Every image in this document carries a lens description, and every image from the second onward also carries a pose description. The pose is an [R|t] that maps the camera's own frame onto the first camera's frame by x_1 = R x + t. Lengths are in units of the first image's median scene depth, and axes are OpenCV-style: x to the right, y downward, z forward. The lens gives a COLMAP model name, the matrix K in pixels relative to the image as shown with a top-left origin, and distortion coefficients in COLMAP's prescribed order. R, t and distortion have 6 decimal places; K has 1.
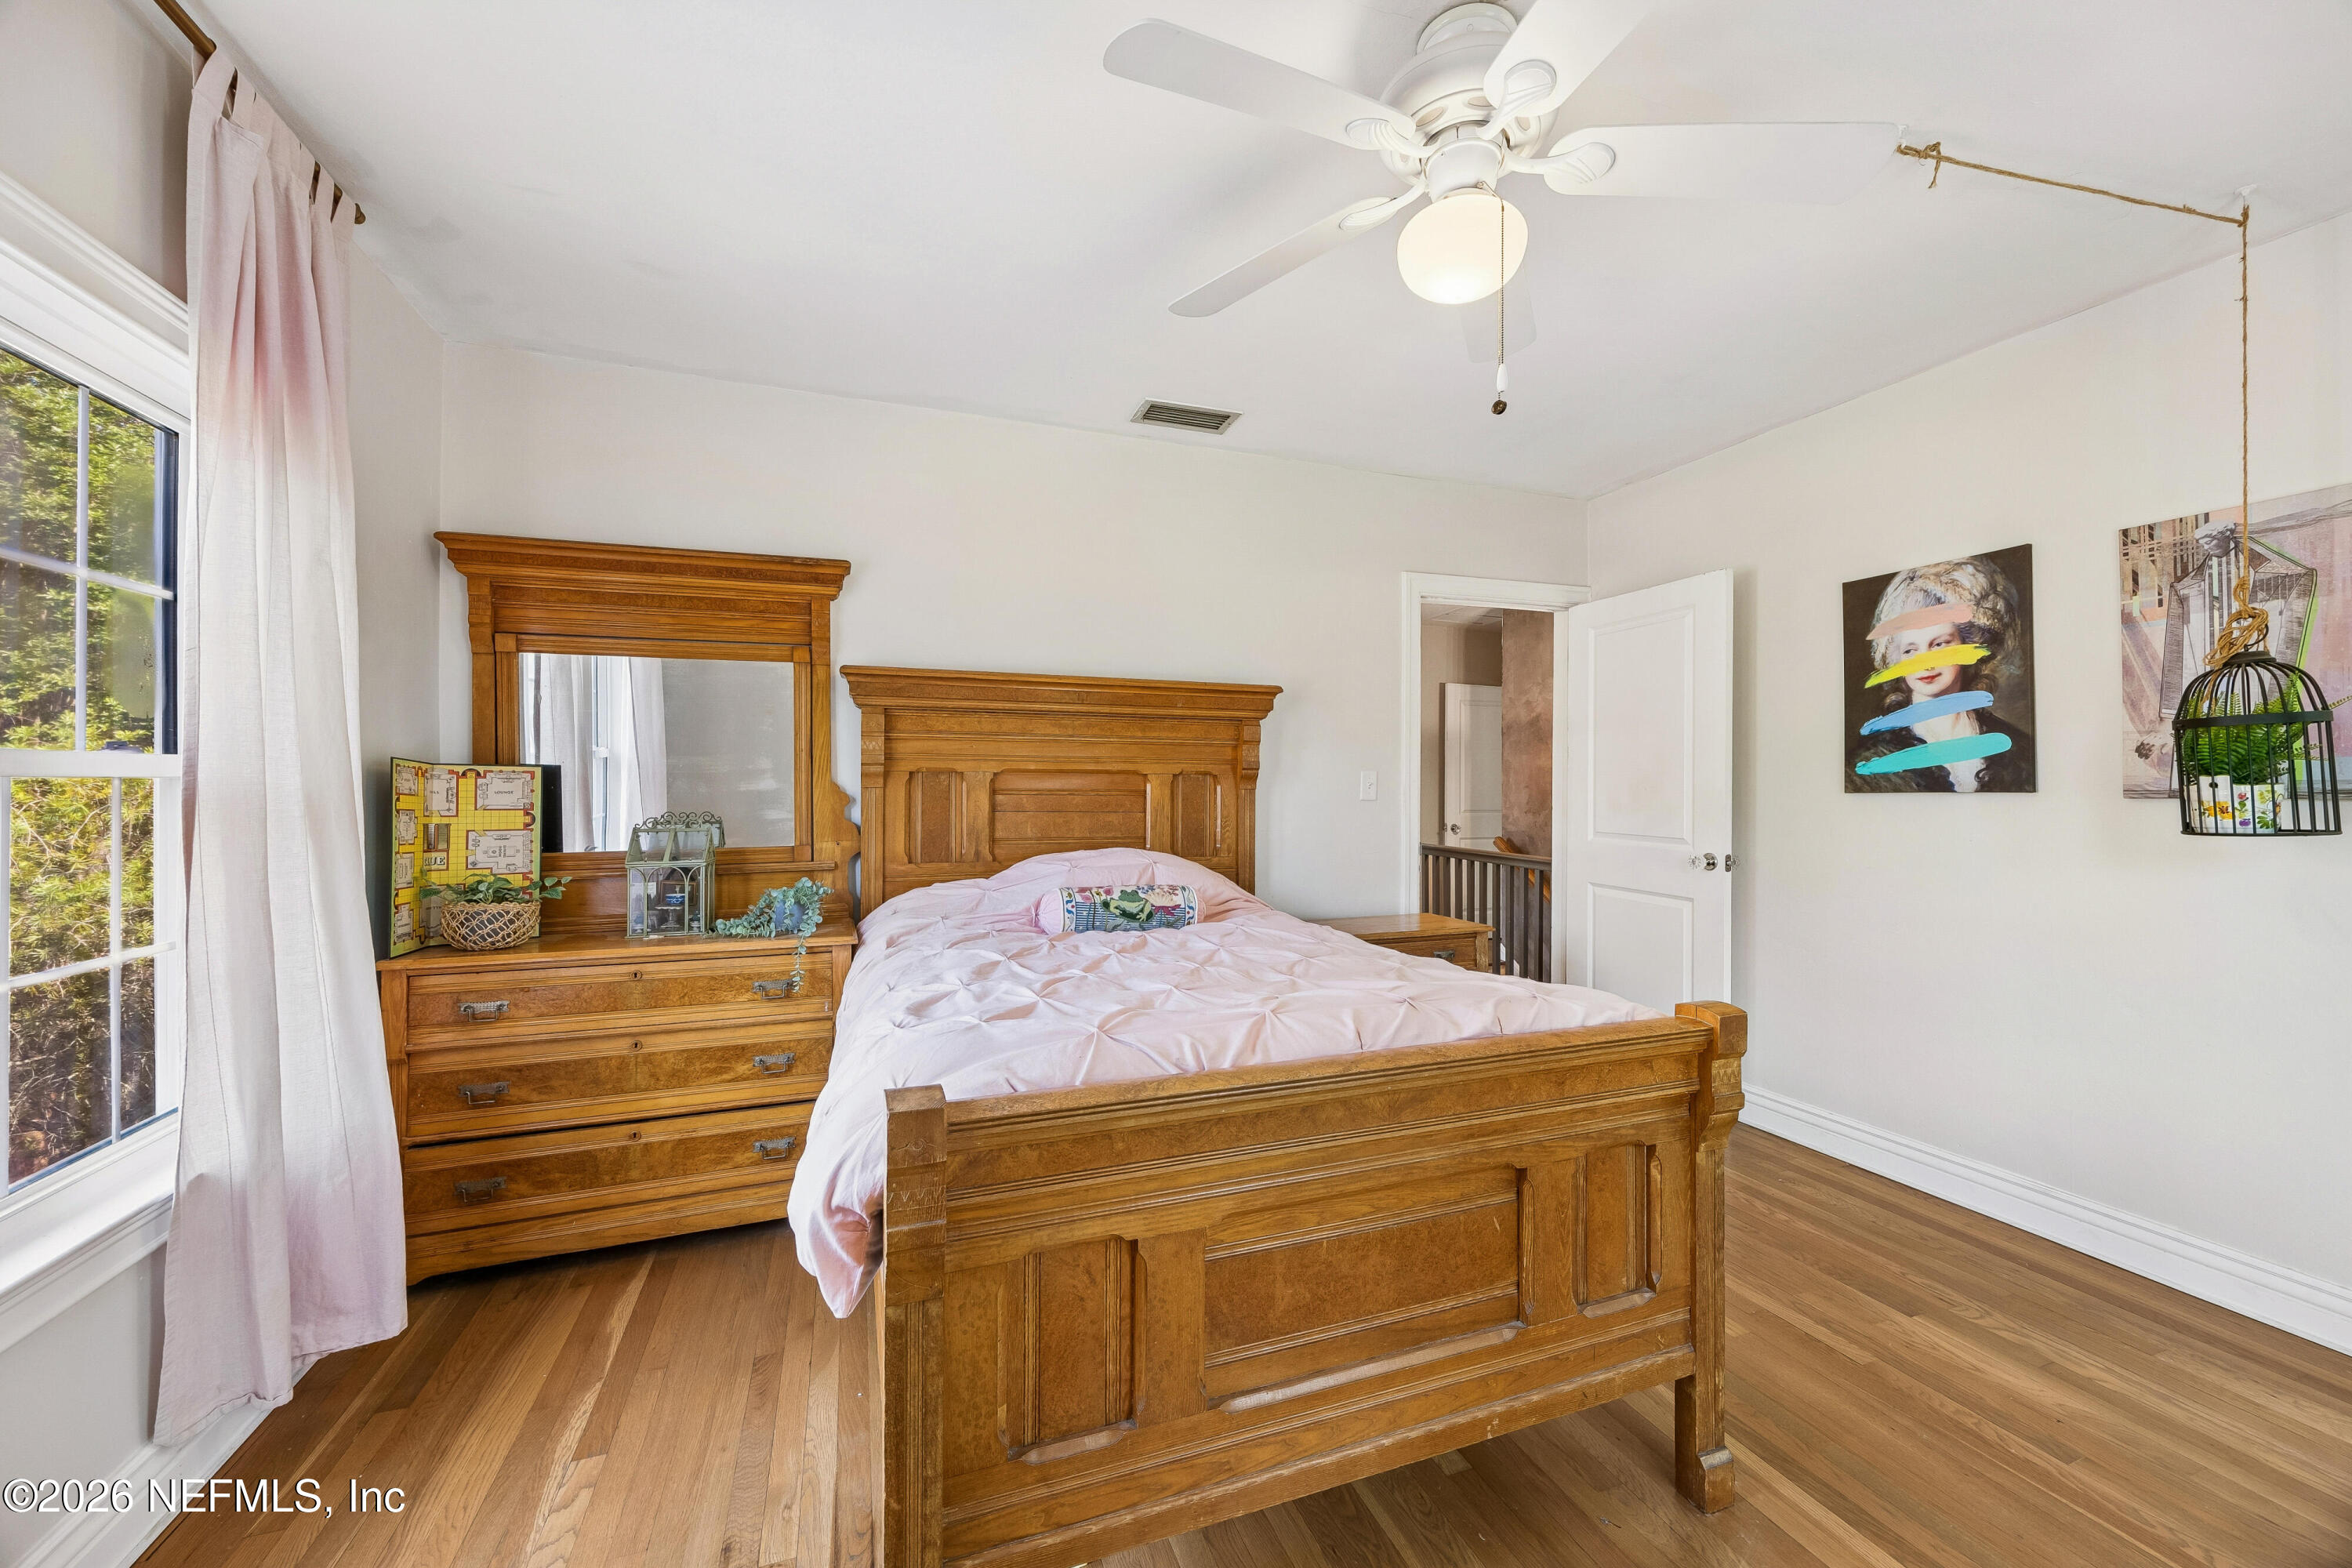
lens RADIAL K [[886.3, 0, 1169.0], [0, 886.3, 780.4], [0, 0, 1]] dist [-0.001221, 0.000058]
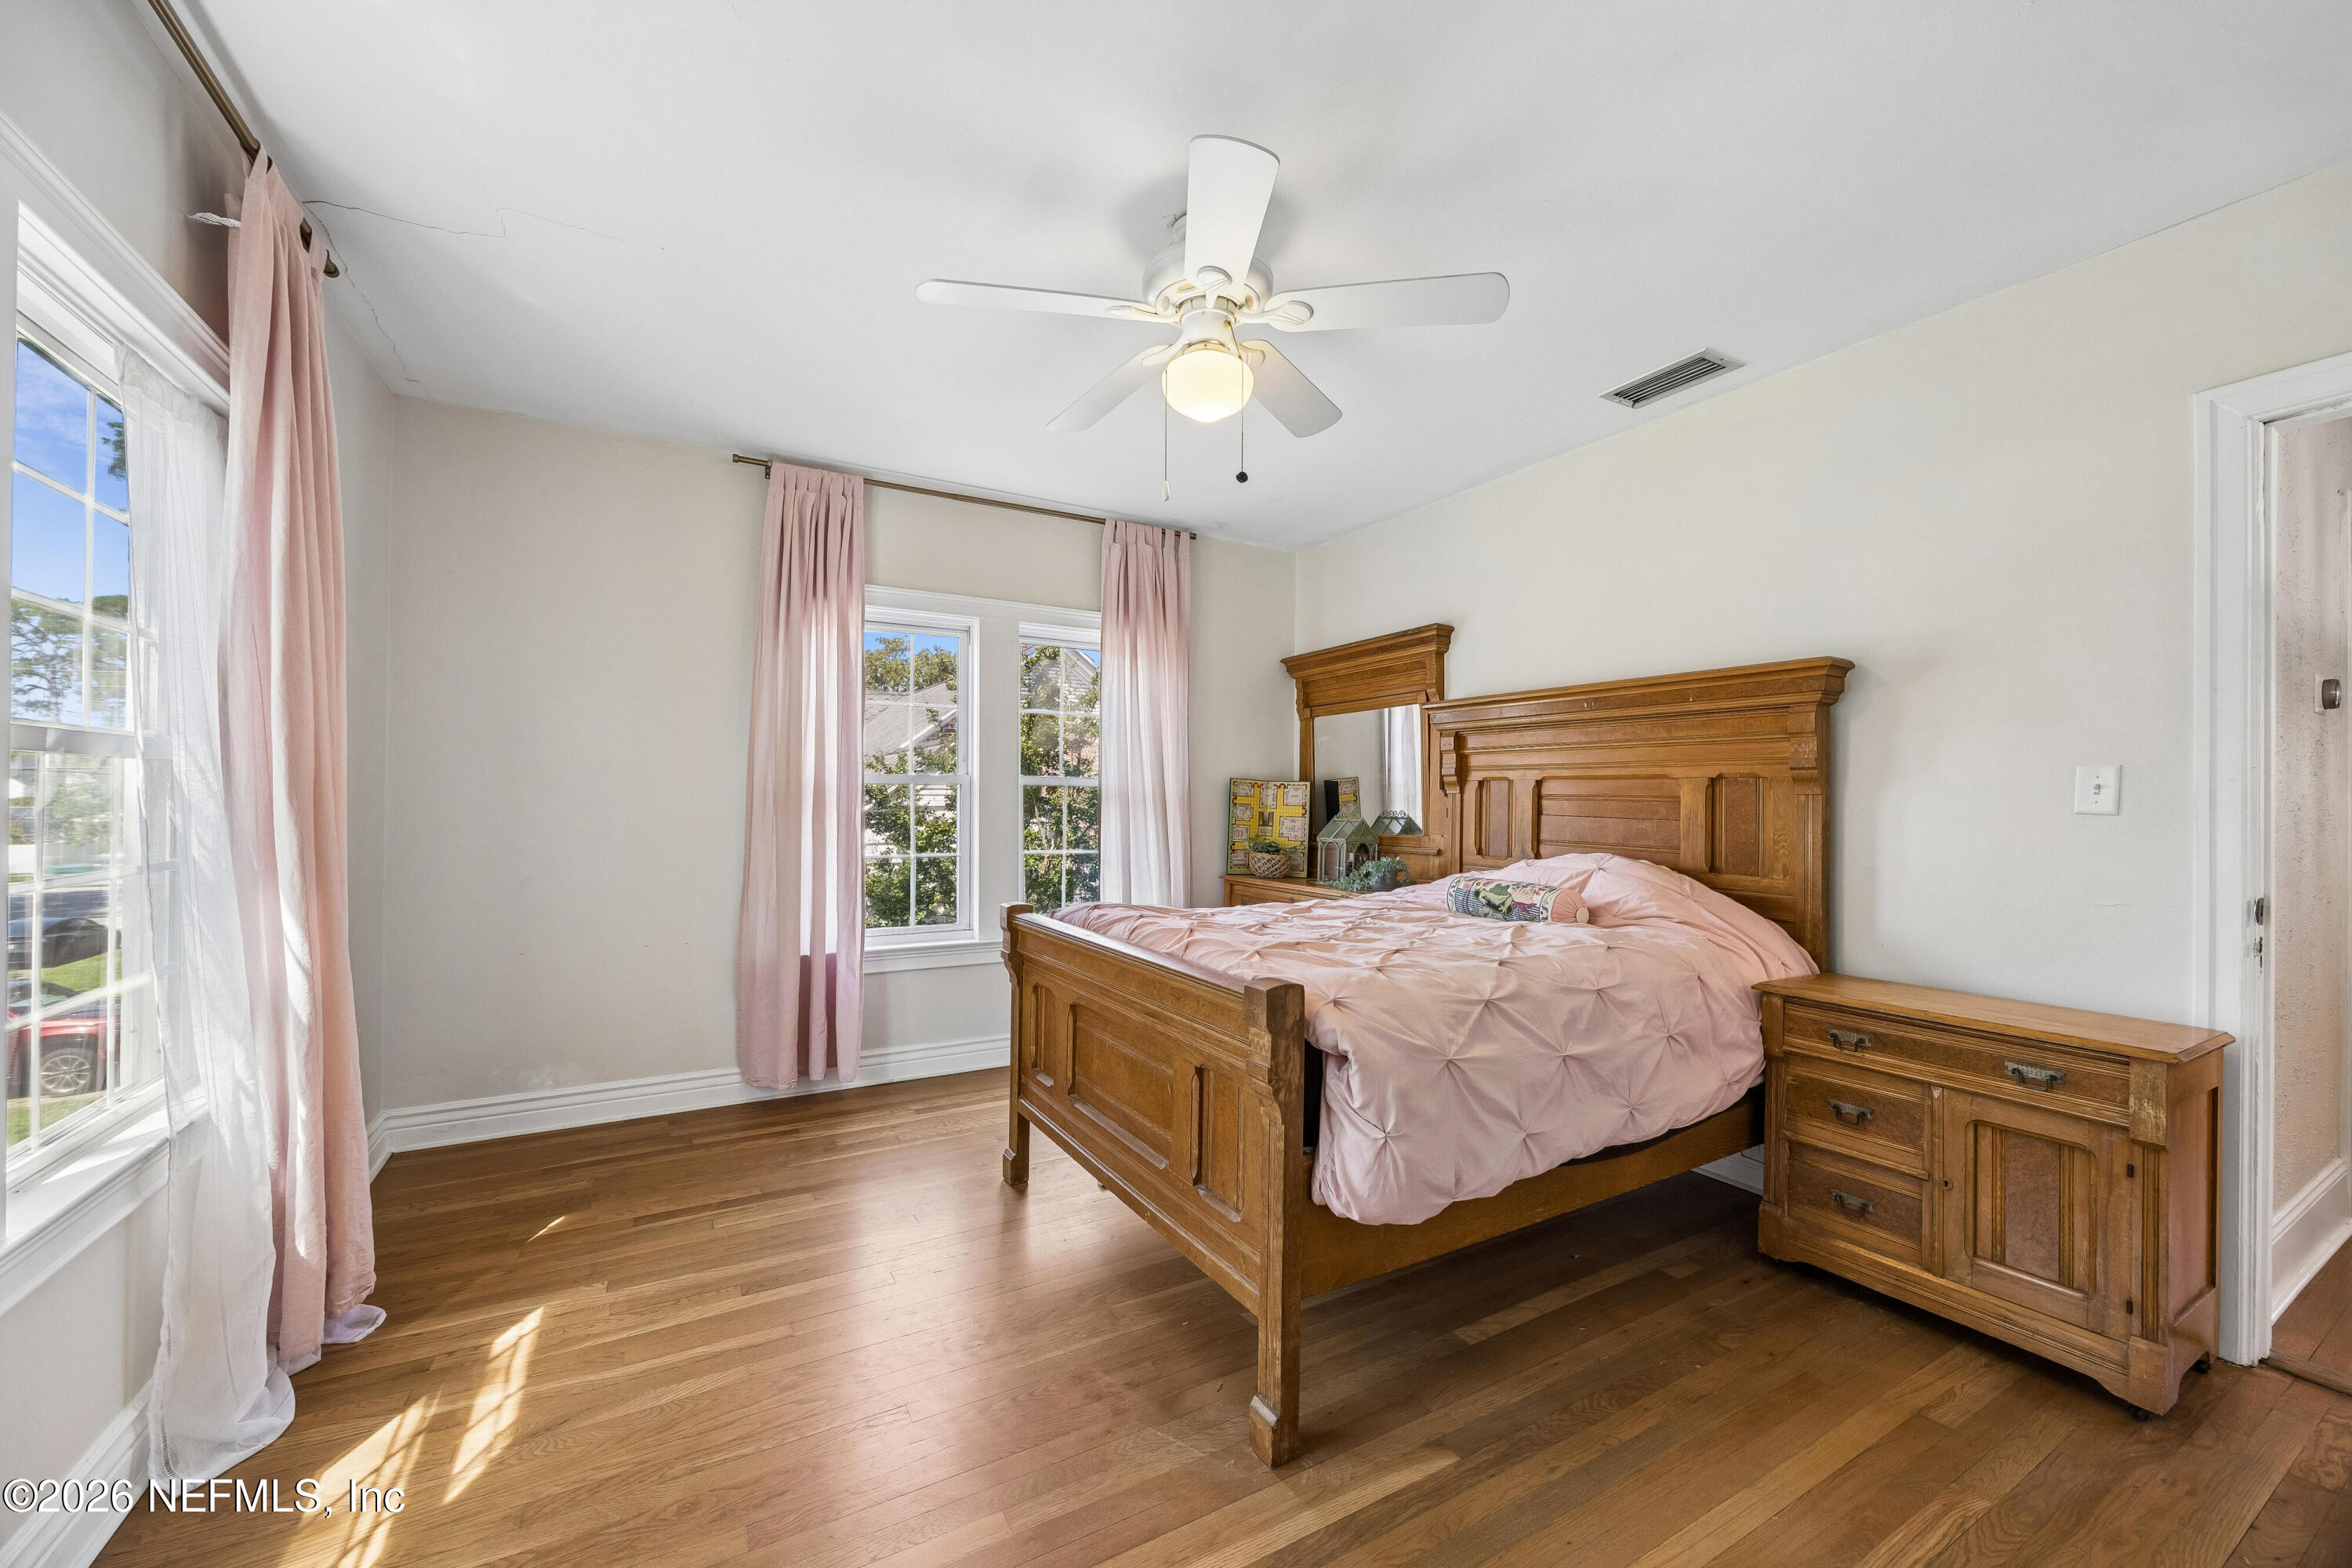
lens RADIAL K [[886.3, 0, 1160.2], [0, 886.3, 797.7], [0, 0, 1]] dist [-0.001221, 0.000058]
pose [[0.166775, -0.002105, -0.985993, 0.837844], [-0.006873, 0.999971, -0.003297, 0.020634], [0.985971, 0.007327, 0.166756, 0.351174]]
